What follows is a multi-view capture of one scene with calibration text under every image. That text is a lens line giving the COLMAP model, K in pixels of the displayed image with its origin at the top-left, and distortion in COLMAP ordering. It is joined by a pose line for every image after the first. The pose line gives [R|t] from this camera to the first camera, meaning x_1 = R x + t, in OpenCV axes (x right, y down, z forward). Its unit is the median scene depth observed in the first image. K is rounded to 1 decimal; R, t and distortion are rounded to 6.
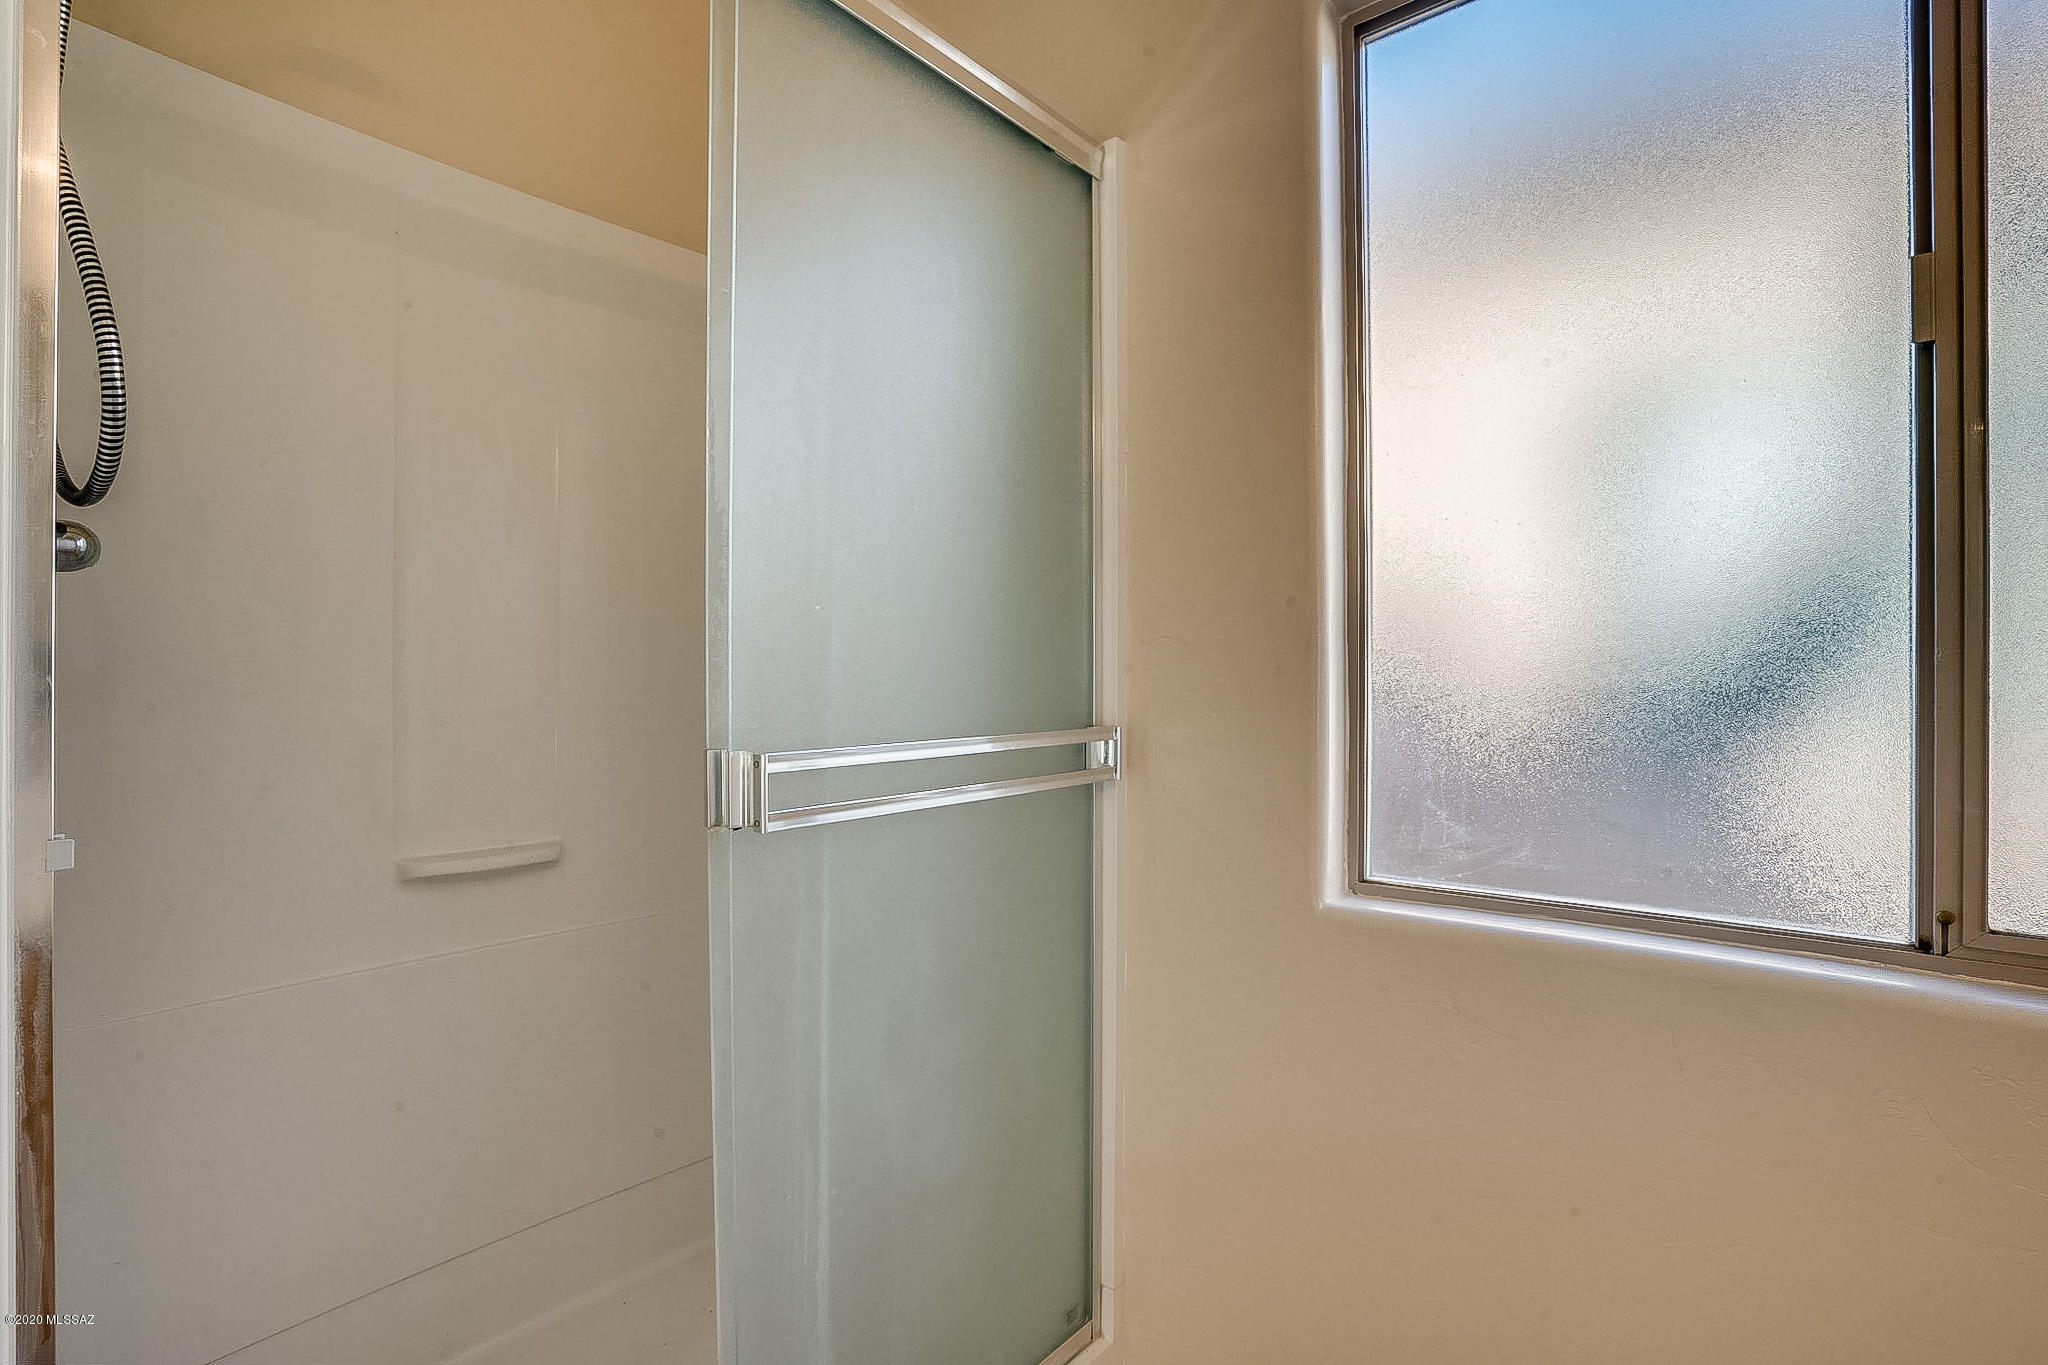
lens RADIAL K [[957.0, 0, 1024.0], [0, 957.0, 682.5], [0, 0, 1]] dist [-0.001123, -0.000026]
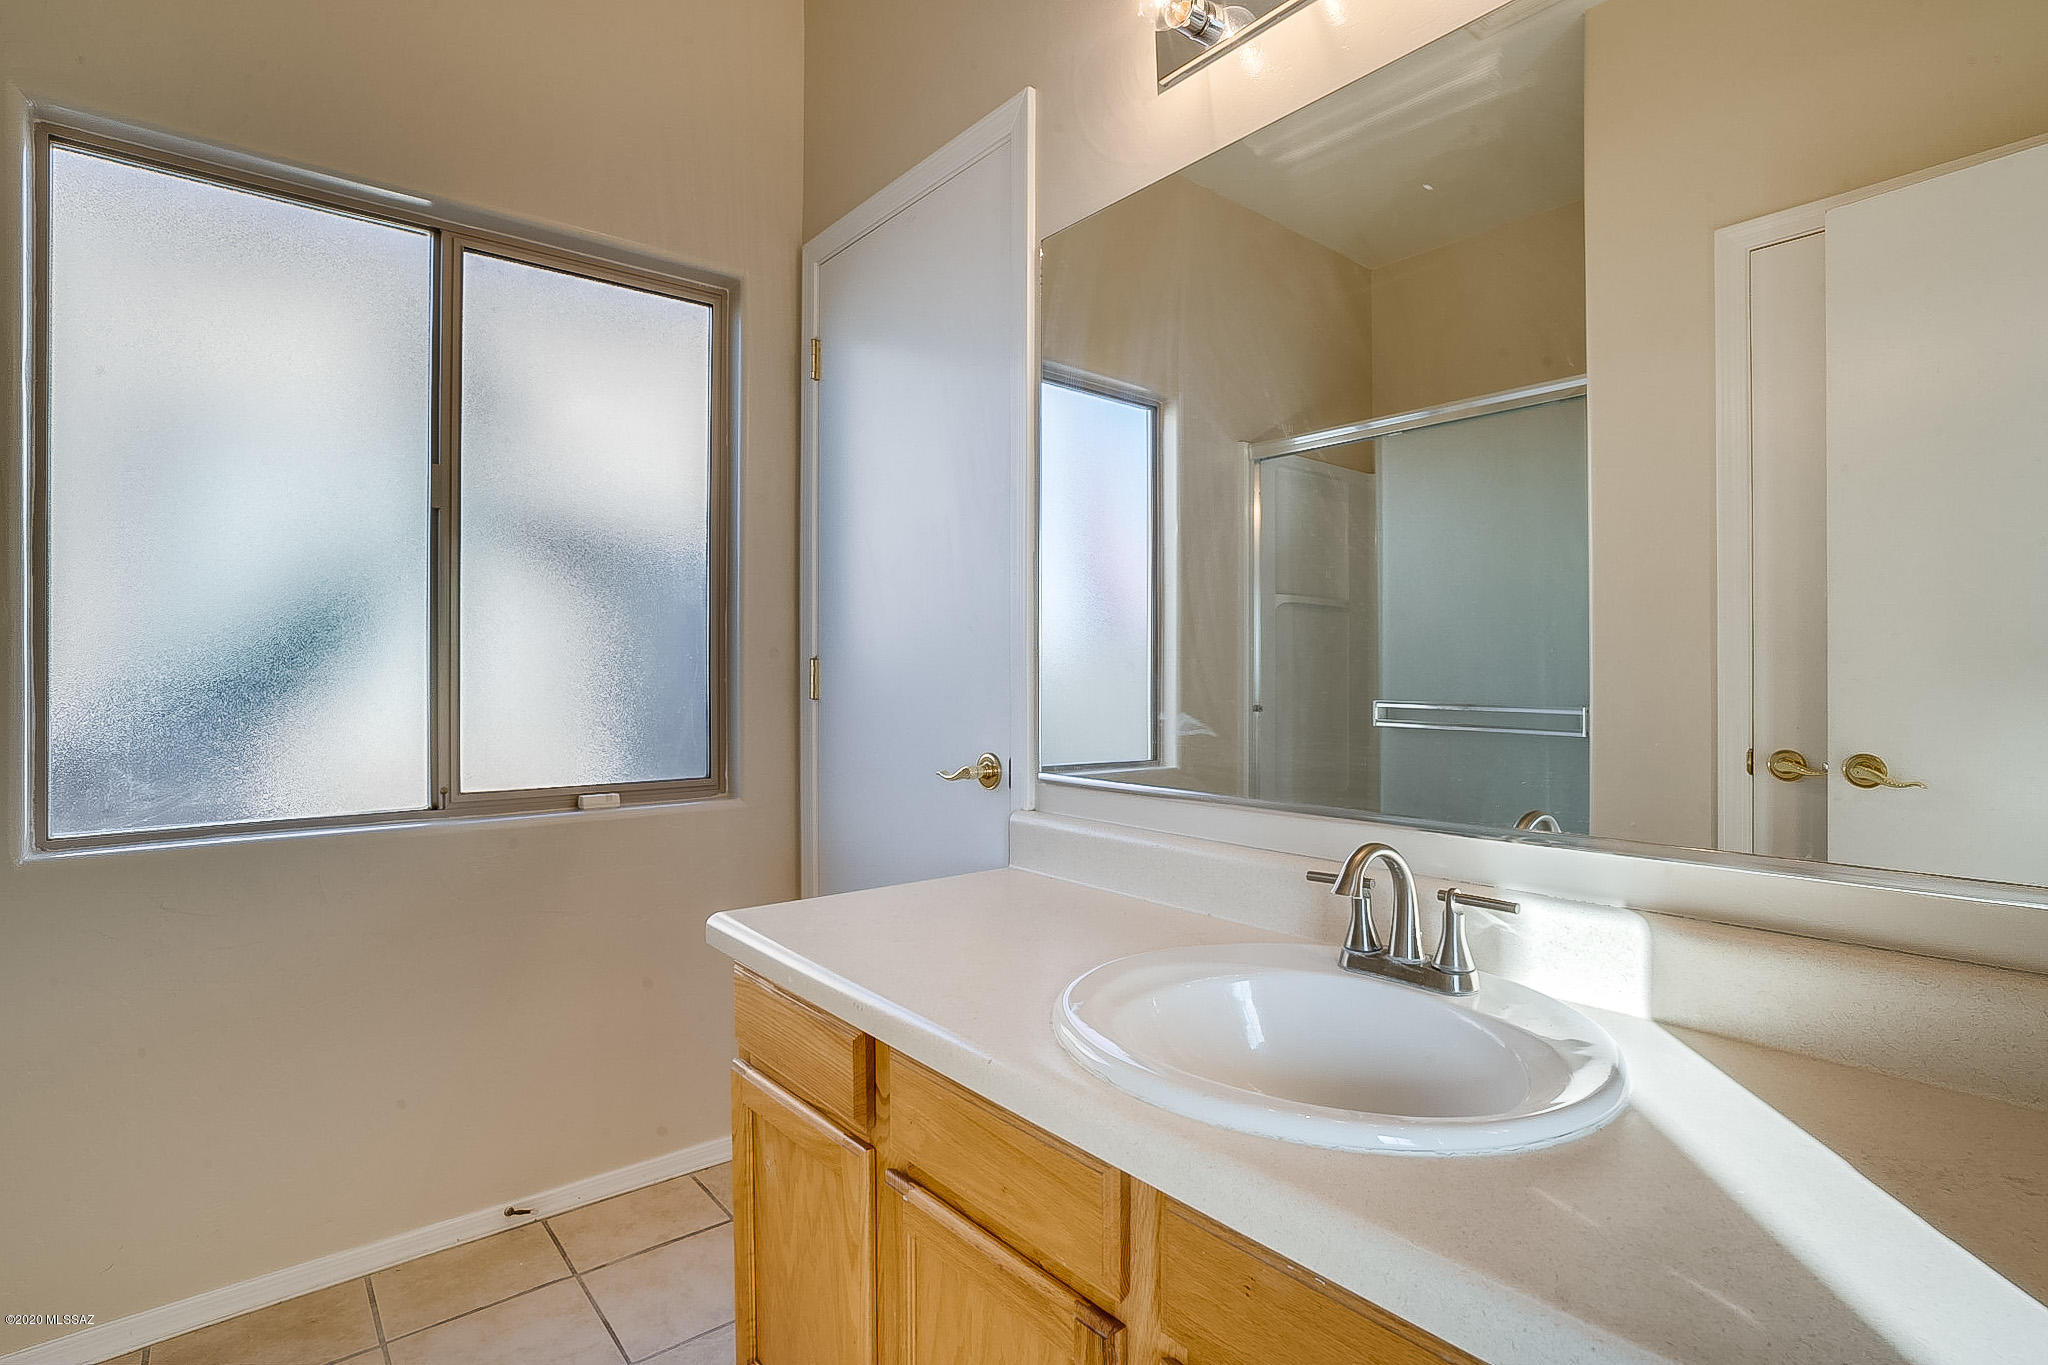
lens RADIAL K [[1010.6, 0, 1025.5], [0, 1010.6, 677.3], [0, 0, 1]] dist [-0.007528, -0.000124]
pose [[0.266977, -0.002358, 0.963700, -0.596688], [-0.002577, 0.999992, 0.003160, -0.007500], [-0.963700, -0.003327, 0.266968, -0.591741]]
